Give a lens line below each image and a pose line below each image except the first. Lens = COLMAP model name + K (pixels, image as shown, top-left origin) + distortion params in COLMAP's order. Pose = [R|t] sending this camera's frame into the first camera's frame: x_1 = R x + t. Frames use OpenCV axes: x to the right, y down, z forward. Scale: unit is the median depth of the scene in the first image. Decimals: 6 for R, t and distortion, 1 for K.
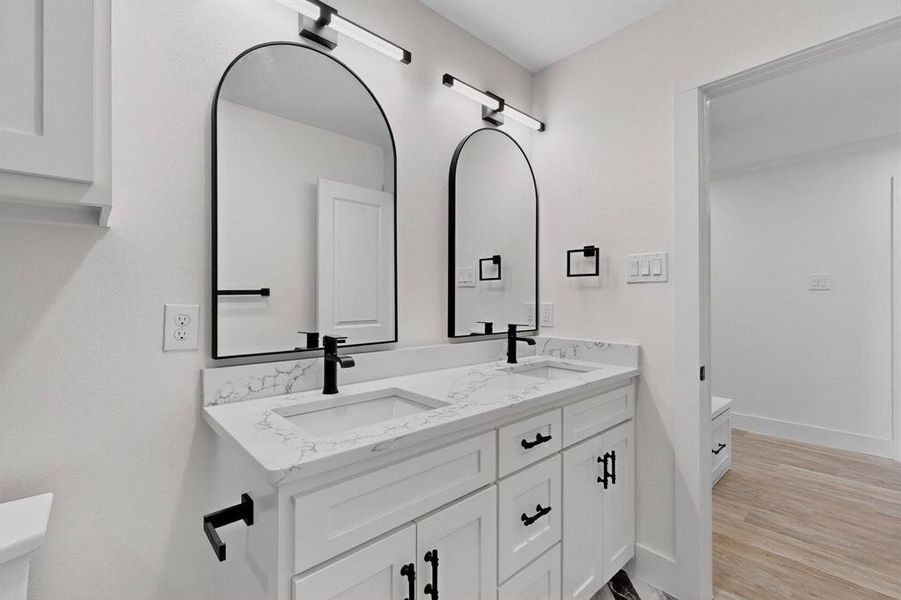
lens RADIAL K [[391.7, 0, 451.9], [0, 391.7, 300.0], [0, 0, 1]] dist [-0.001497, -0.000176]
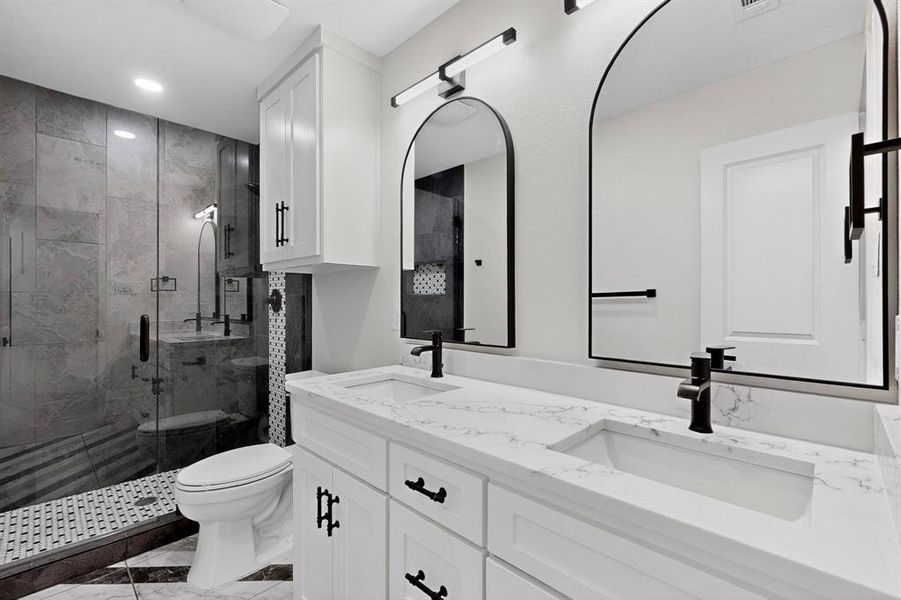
lens RADIAL K [[391.7, 0, 451.9], [0, 391.7, 300.0], [0, 0, 1]] dist [-0.001497, -0.000176]
pose [[0.047410, -0.001865, -0.998874, 0.871726], [0.001892, 0.999997, -0.001777, -0.005802], [0.998874, -0.001806, 0.047413, 0.905707]]
